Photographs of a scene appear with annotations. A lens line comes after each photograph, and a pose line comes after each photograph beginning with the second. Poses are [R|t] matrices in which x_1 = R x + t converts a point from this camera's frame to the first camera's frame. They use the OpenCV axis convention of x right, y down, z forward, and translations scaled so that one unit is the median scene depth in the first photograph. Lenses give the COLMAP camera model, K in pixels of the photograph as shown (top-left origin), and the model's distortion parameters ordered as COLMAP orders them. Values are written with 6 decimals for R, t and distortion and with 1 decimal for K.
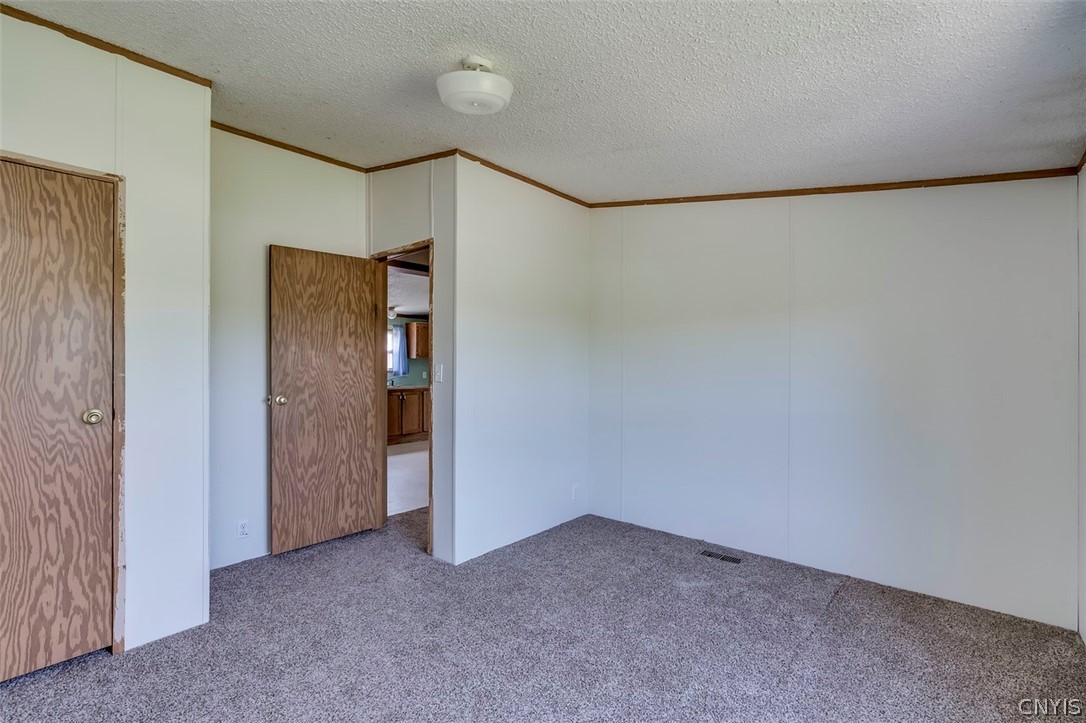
lens RADIAL K [[488.9, 0, 547.5], [0, 488.9, 367.6], [0, 0, 1]] dist [-0.009272, 0.000228]
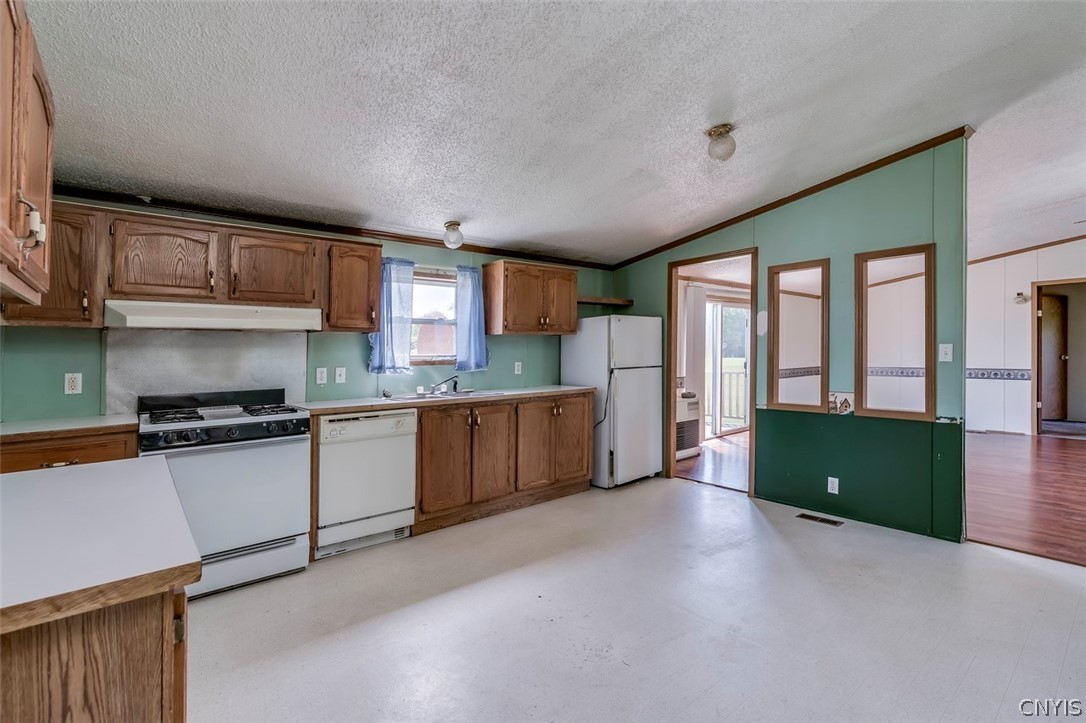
lens RADIAL K [[488.9, 0, 541.4], [0, 488.9, 357.2], [0, 0, 1]] dist [-0.009272, 0.000228]
pose [[0.986064, 0.008070, -0.166170, -0.168595], [-0.008417, 0.999964, -0.001384, 0.003679], [0.166152, 0.002764, 0.986096, 0.592550]]
